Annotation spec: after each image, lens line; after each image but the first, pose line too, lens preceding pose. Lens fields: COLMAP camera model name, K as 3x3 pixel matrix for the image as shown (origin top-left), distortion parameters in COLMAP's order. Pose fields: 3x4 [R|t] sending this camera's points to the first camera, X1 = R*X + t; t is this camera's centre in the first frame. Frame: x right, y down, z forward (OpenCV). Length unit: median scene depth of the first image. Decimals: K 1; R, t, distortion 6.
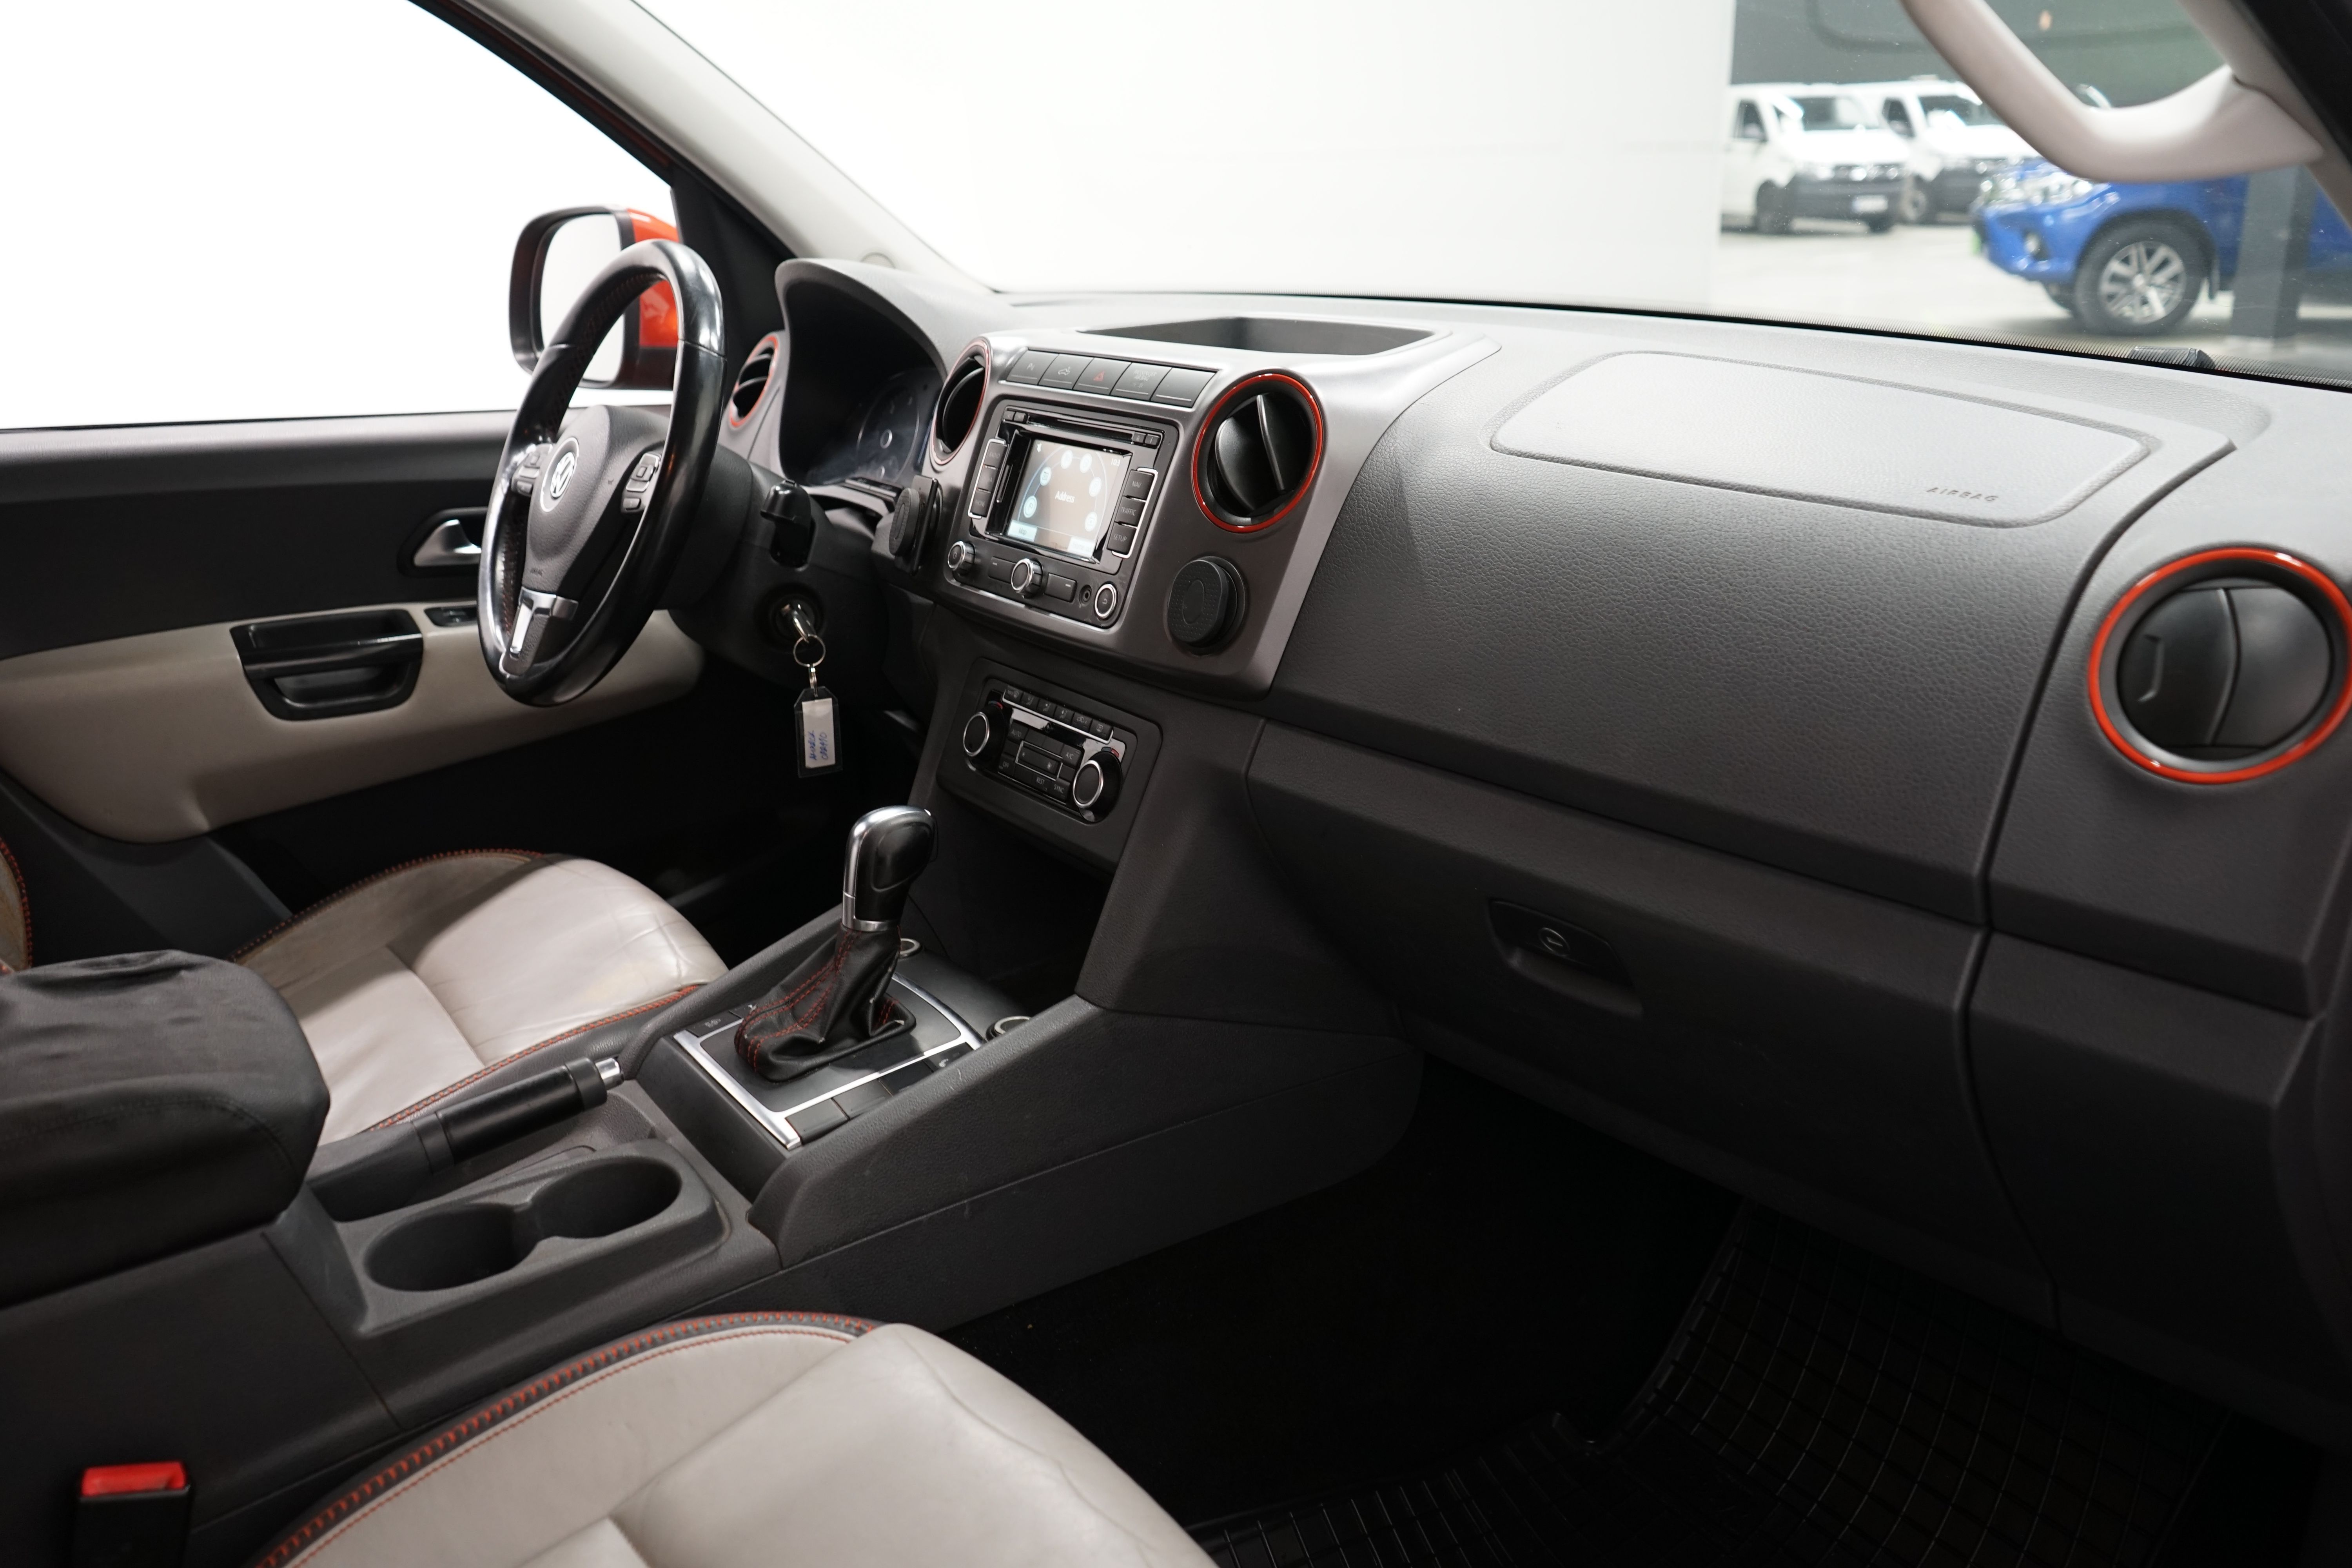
lens RADIAL K [[1830.9, 0, 1176.0], [0, 1830.9, 784.0], [0, 0, 1]] dist [0.000748, 0.003105]
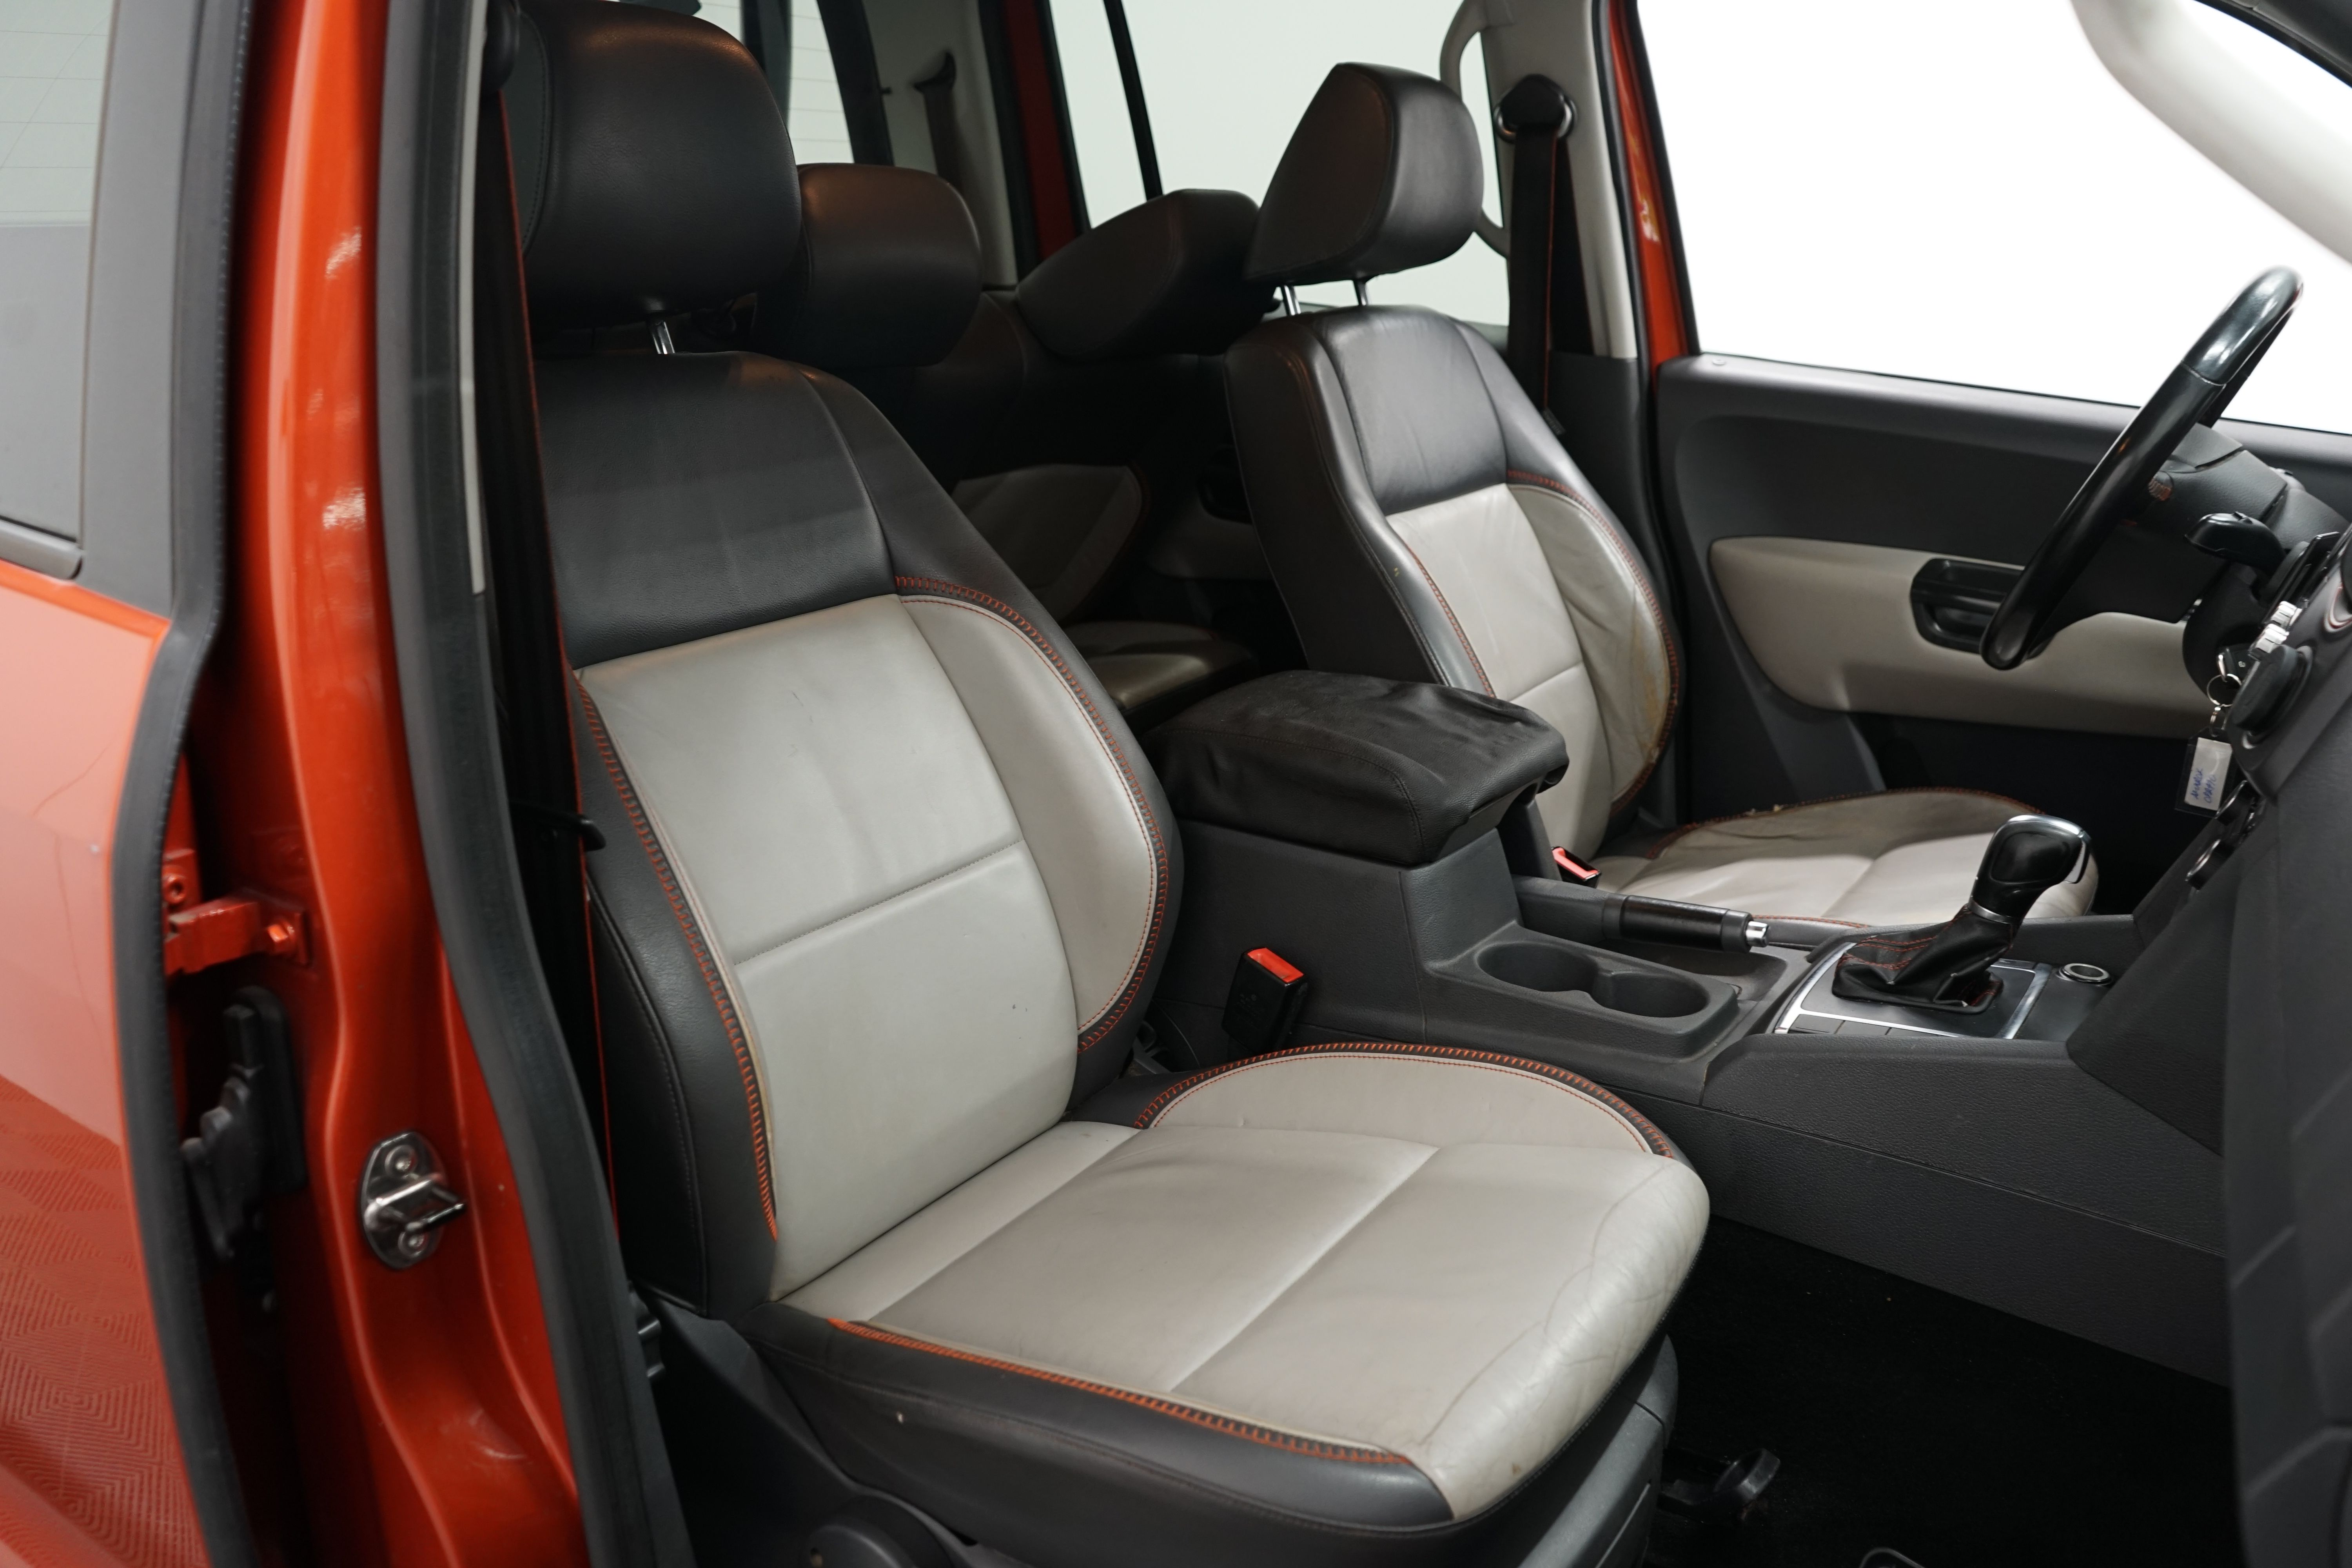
lens RADIAL K [[1830.9, 0, 1176.0], [0, 1830.9, 784.0], [0, 0, 1]] dist [0.000748, 0.003105]
pose [[0.383489, 0.333599, -0.861190, 0.433483], [-0.324713, 0.921649, 0.212424, -0.051111], [0.864580, 0.198177, 0.461766, 0.076690]]
